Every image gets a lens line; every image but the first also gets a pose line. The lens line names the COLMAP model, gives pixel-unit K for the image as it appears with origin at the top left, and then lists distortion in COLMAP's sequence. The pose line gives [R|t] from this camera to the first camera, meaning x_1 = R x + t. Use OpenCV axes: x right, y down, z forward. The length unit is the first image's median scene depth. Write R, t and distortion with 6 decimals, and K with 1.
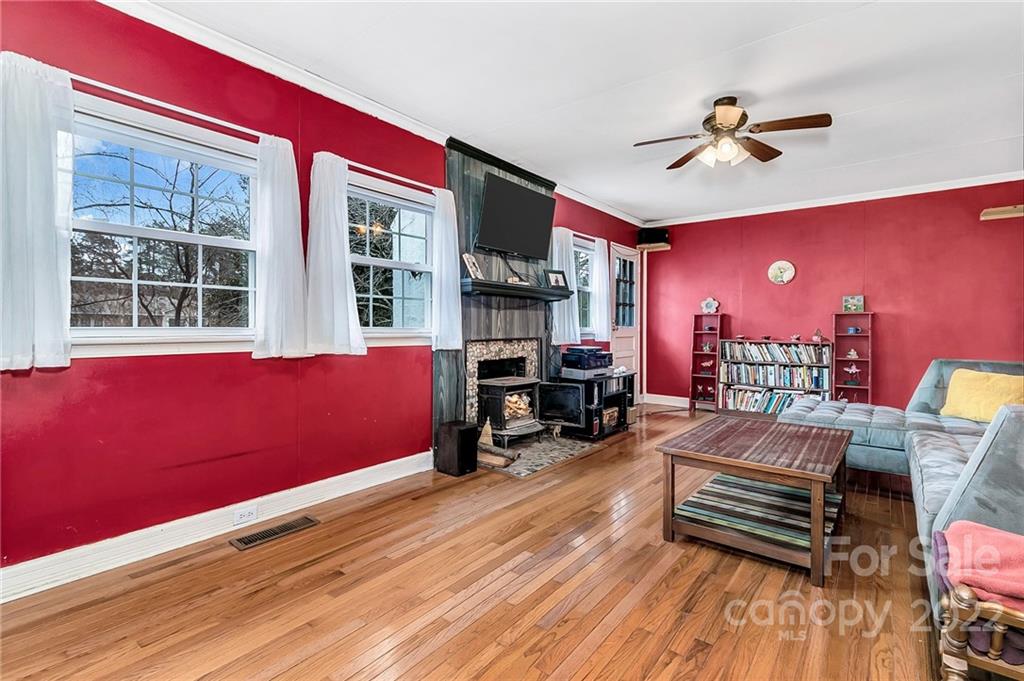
lens RADIAL K [[477.8, 0, 509.9], [0, 477.8, 327.4], [0, 0, 1]] dist [0.010901, 0.000188]
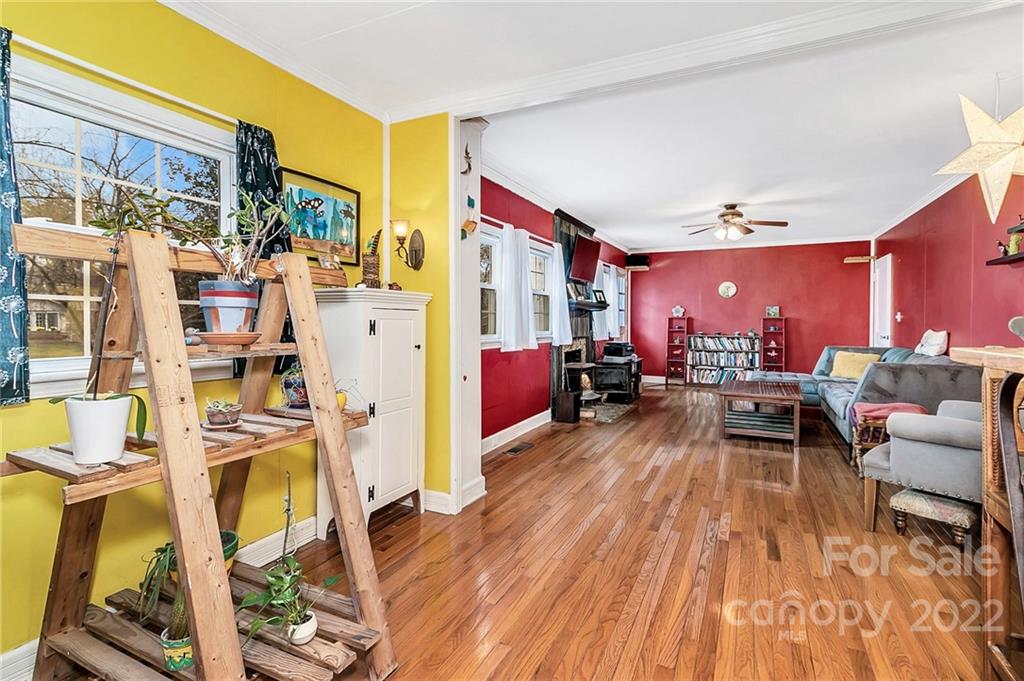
lens RADIAL K [[475.1, 0, 515.6], [0, 475.1, 328.7], [0, 0, 1]] dist [0.089761, -0.080834]
pose [[0.978372, -0.009933, 0.206614, -0.427392], [0.006632, 0.999839, 0.016666, -0.025030], [-0.206747, -0.014936, 0.978281, -0.363450]]
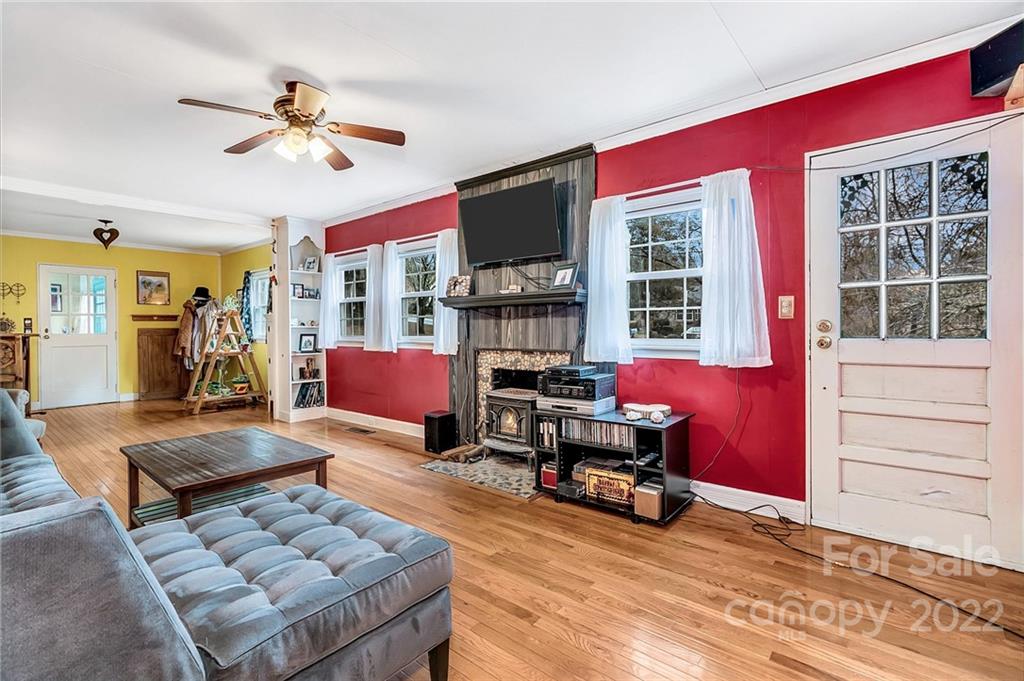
lens RADIAL K [[476.8, 0, 517.8], [0, 476.8, 327.3], [0, 0, 1]] dist [-0.005115, -0.000537]
pose [[-0.025169, -0.003883, -0.999676, 0.807641], [0.006463, 0.999971, -0.004047, -0.013754], [0.999662, -0.006563, -0.025143, 0.870158]]
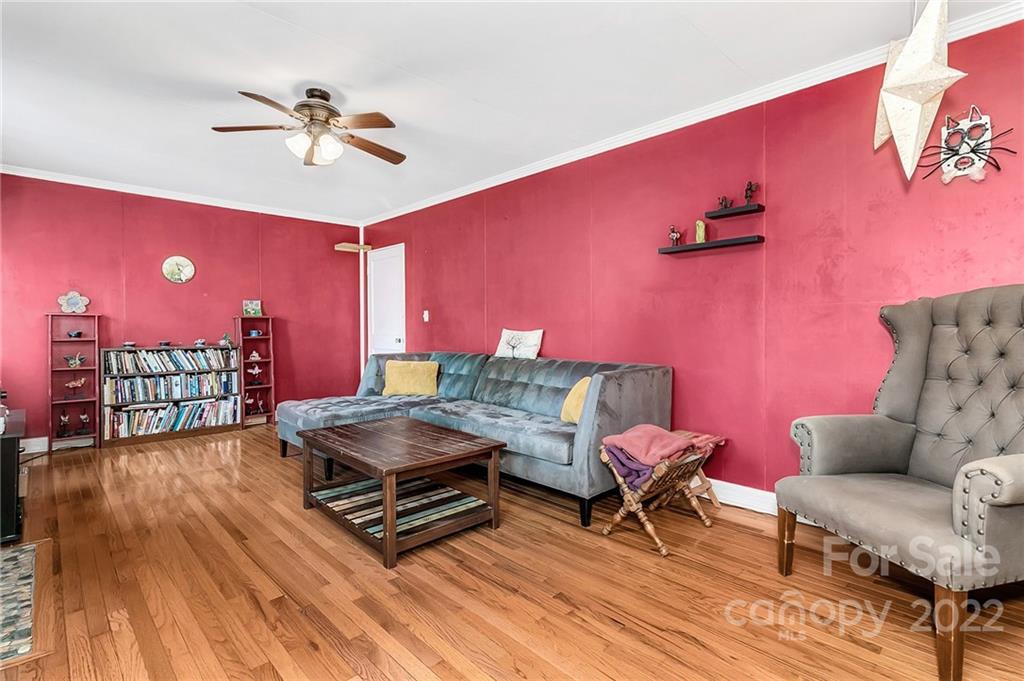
lens RADIAL K [[481.7, 0, 510.7], [0, 481.7, 330.2], [0, 0, 1]] dist [0.001748, 0.000628]
pose [[0.130186, -0.013544, 0.991397, -0.261384], [0.006524, 0.999897, 0.012804, -0.010351], [-0.991468, 0.004801, 0.130261, 0.307234]]
